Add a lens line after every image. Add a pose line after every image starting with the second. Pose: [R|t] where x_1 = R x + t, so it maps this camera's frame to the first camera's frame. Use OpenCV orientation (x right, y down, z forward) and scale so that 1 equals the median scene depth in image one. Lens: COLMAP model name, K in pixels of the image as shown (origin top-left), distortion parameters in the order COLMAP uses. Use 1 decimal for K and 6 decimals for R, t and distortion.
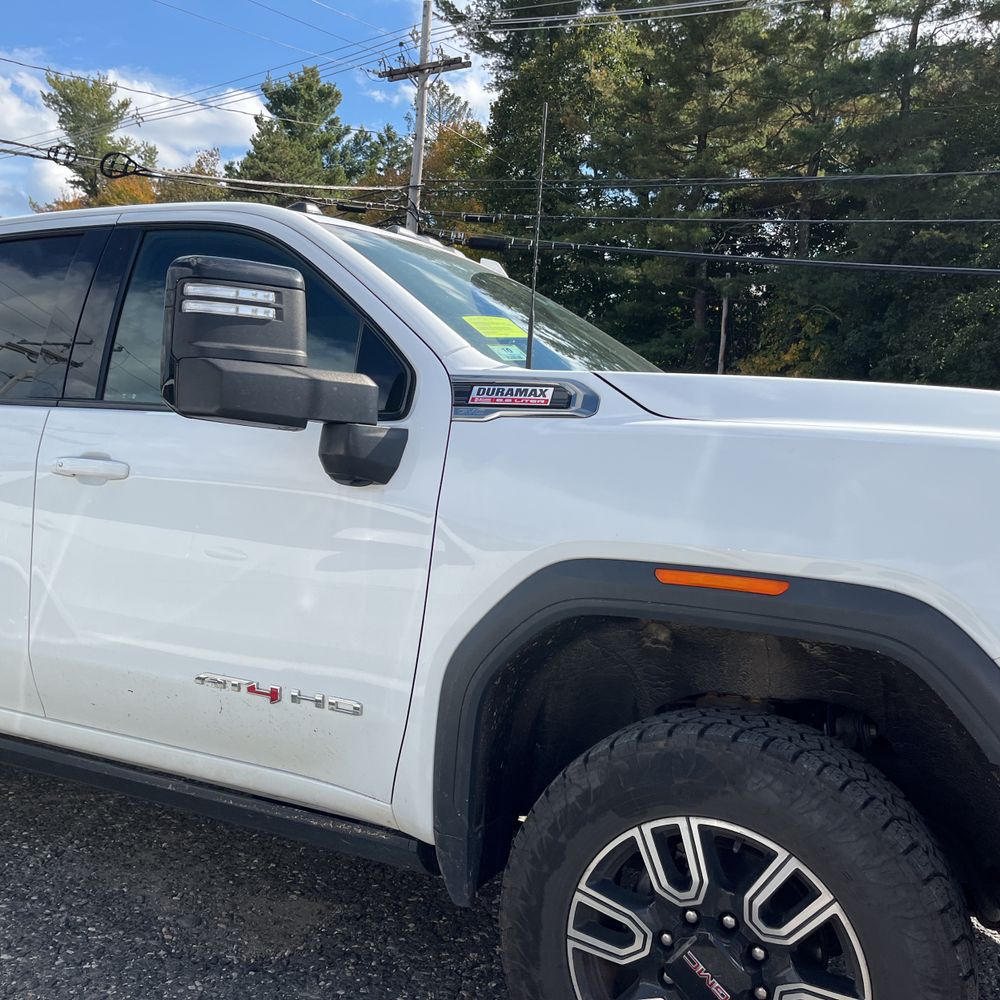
lens RADIAL K [[1023.4, 0, 488.4], [0, 1023.4, 483.6], [0, 0, 1]] dist [0.027092, 0.000000]
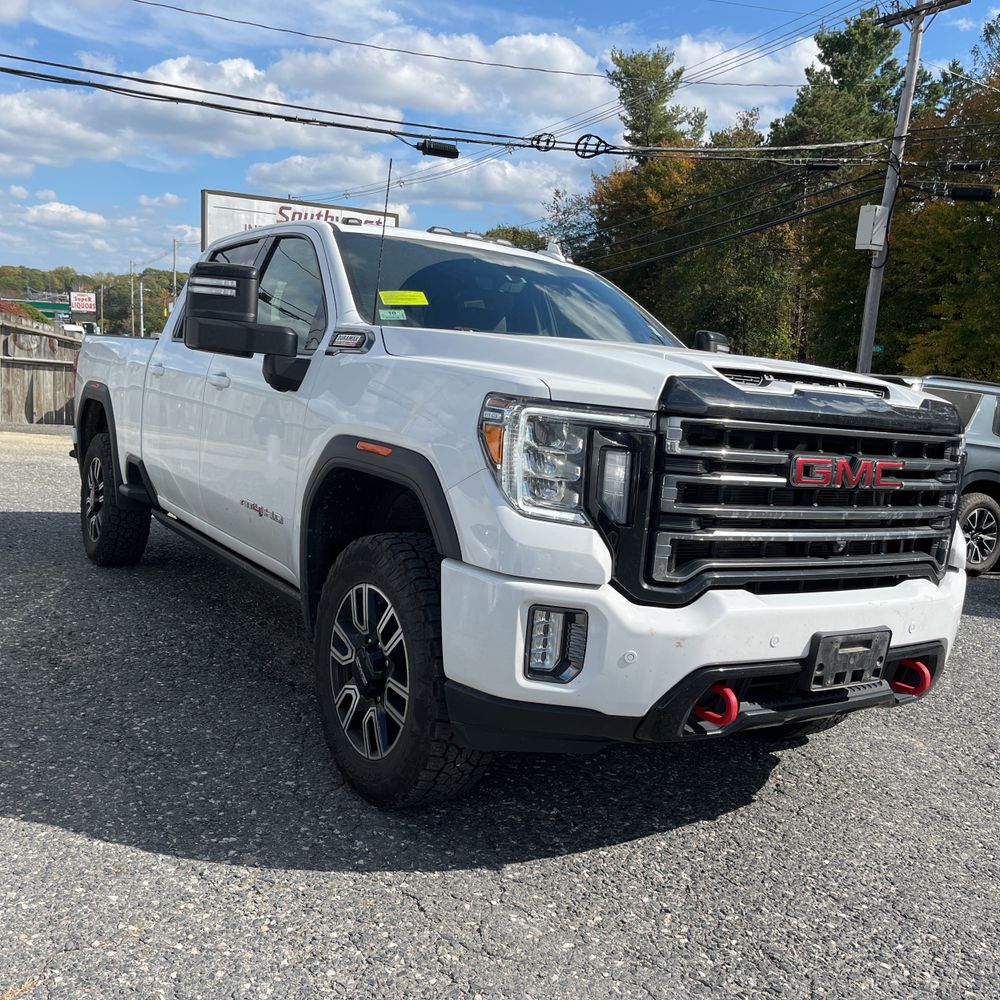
lens RADIAL K [[1023.4, 0, 523.4], [0, 1023.4, 512.7], [0, 0, 1]] dist [0.027092, 0.000000]
pose [[0.876316, 0.091764, -0.472915, 0.816632], [-0.060249, 0.994859, 0.081399, 0.030534], [0.477954, -0.042838, 0.877340, -0.260114]]
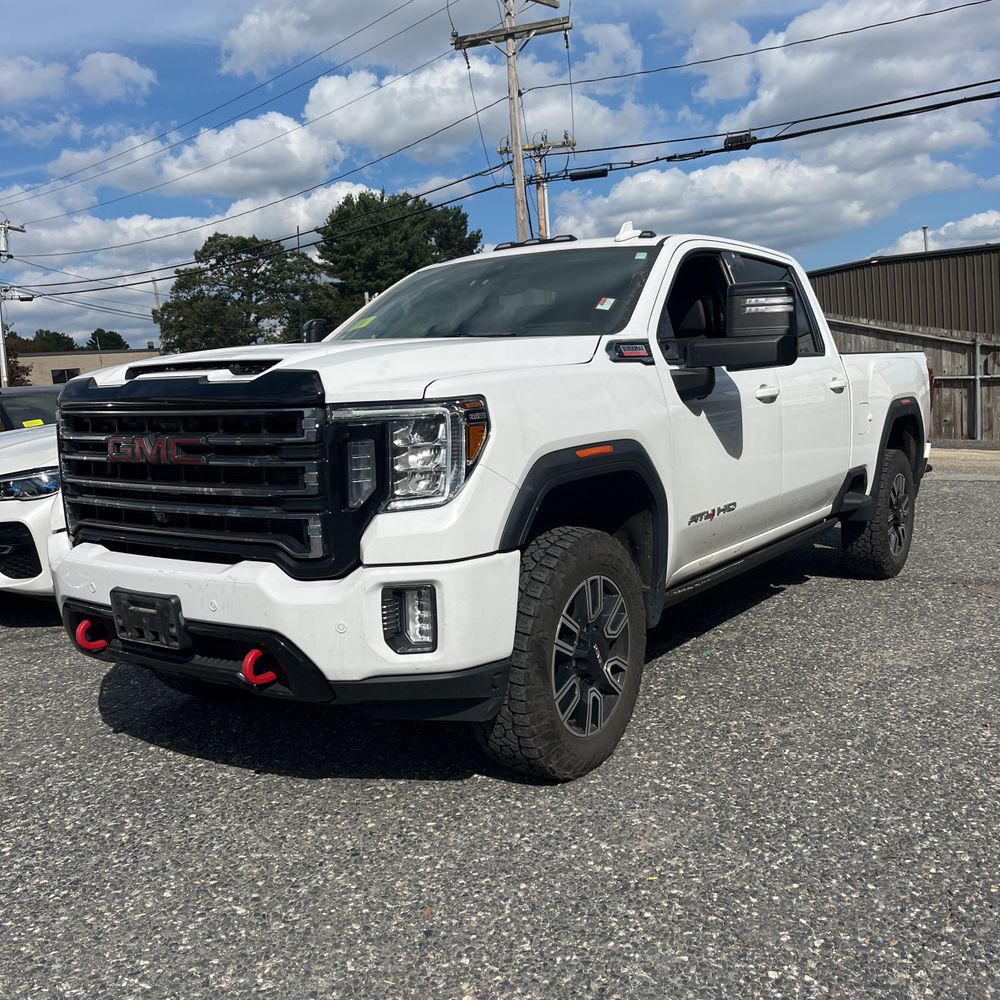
lens RADIAL K [[1023.4, 0, 490.8], [0, 1023.4, 523.2], [0, 0, 1]] dist [0.027092, 0.000000]
pose [[-0.139603, 0.103166, -0.984819, 1.612186], [0.005413, 0.994622, 0.103426, 0.021347], [0.990193, 0.009108, -0.139411, 1.199042]]
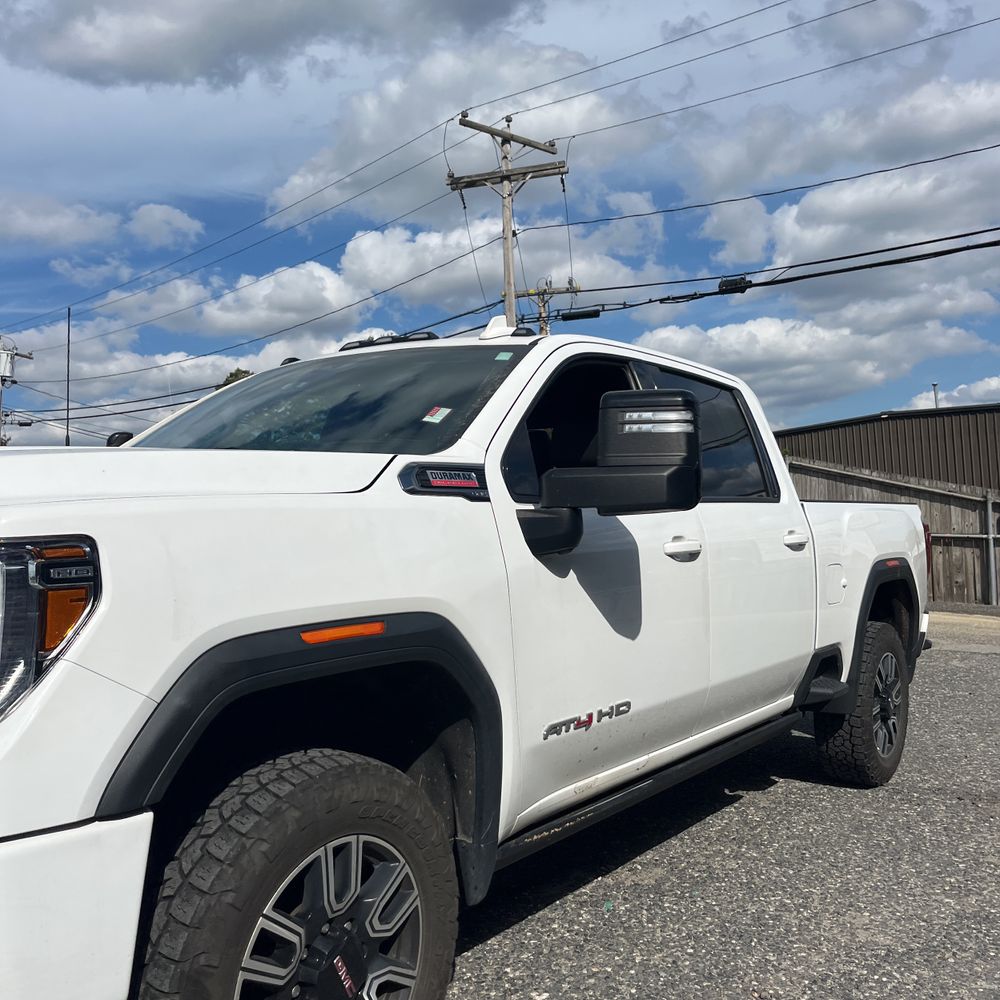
lens RADIAL K [[1023.4, 0, 499.8], [0, 1023.4, 518.3], [0, 0, 1]] dist [0.027092, 0.000000]
pose [[-0.149701, -0.041983, -0.987840, 1.166682], [-0.029884, 0.998834, -0.037922, 0.004906], [0.988280, 0.023844, -0.150781, 1.358866]]
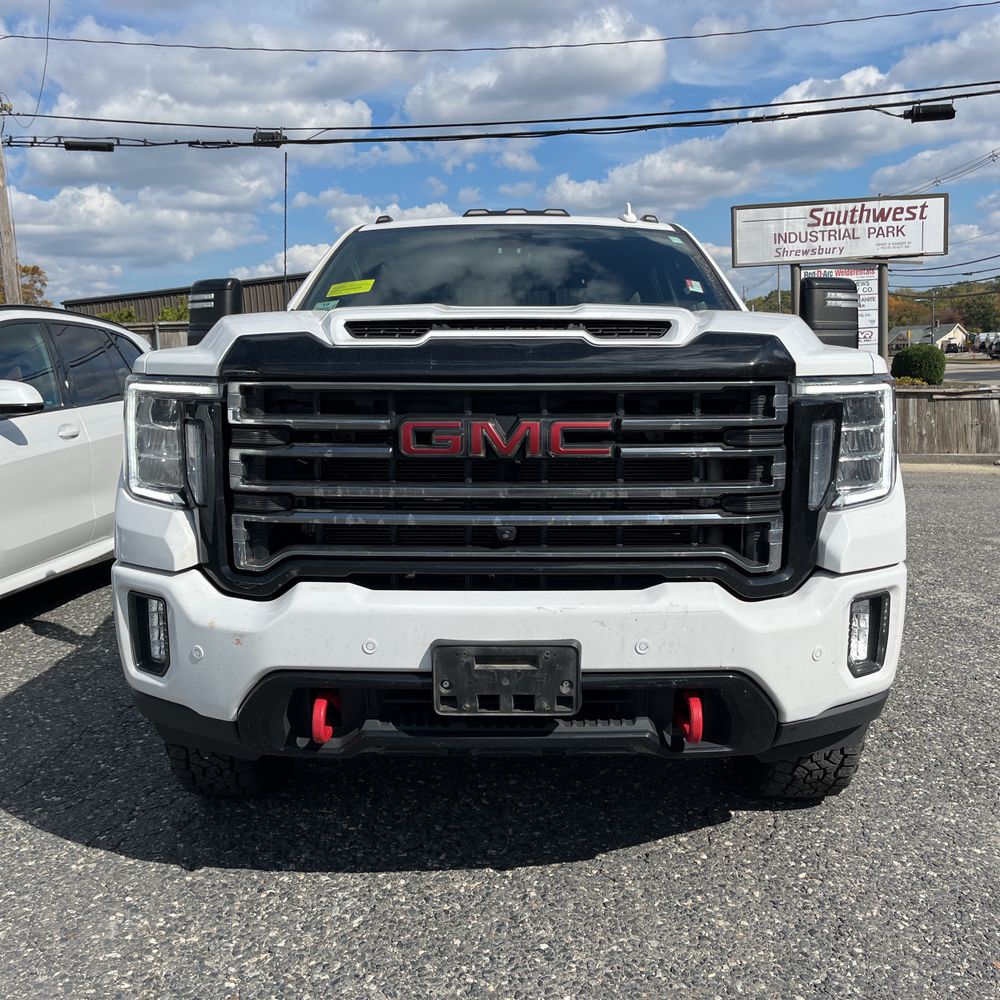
lens RADIAL K [[1023.4, 0, 512.5], [0, 1023.4, 503.9], [0, 0, 1]] dist [0.027092, 0.000000]
pose [[0.453483, 0.070798, -0.888448, 1.283008], [-0.001108, 0.996884, 0.078873, 0.042528], [0.891264, -0.034783, 0.452149, 0.388791]]
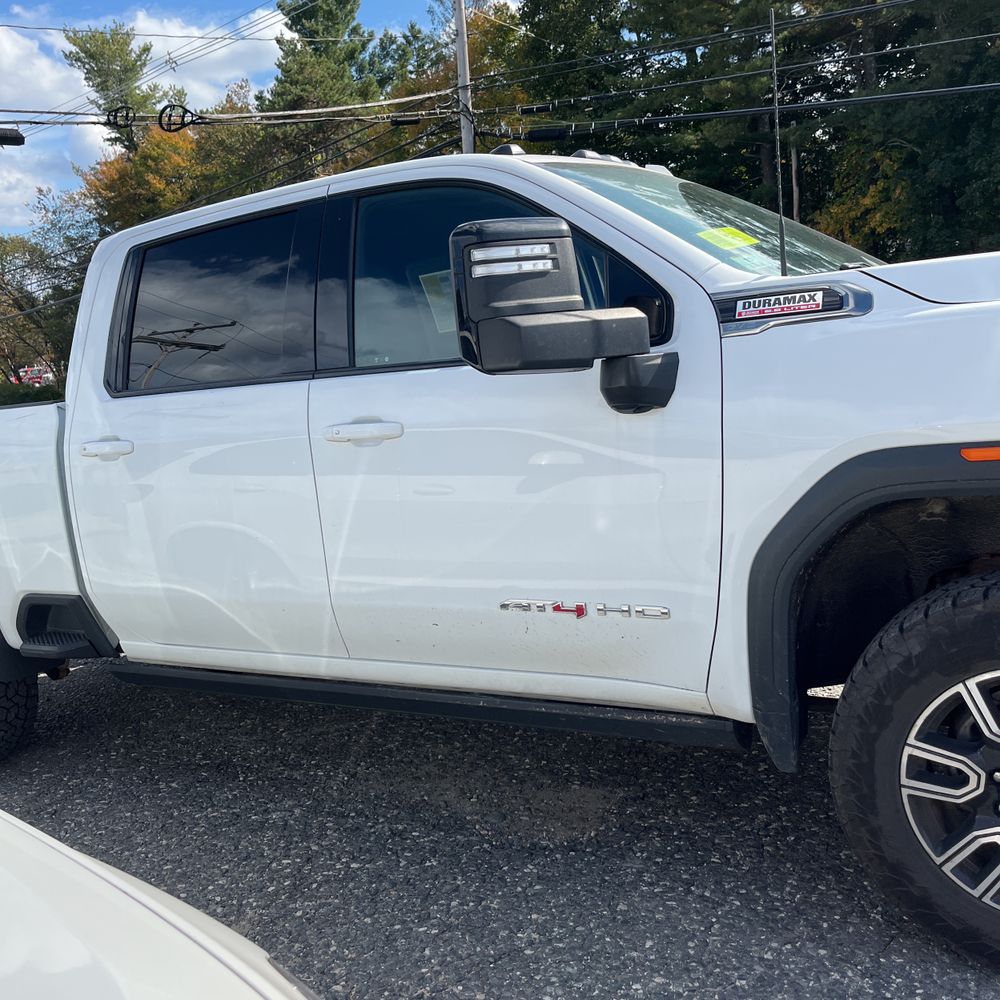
lens RADIAL K [[1023.4, 0, 502.4], [0, 1023.4, 504.0], [0, 0, 1]] dist [0.027092, 0.000000]
pose [[0.986961, -0.143209, -0.073475, -0.156991], [0.150806, 0.982296, 0.111143, -0.033909], [0.056258, -0.120774, 0.991085, -0.065232]]
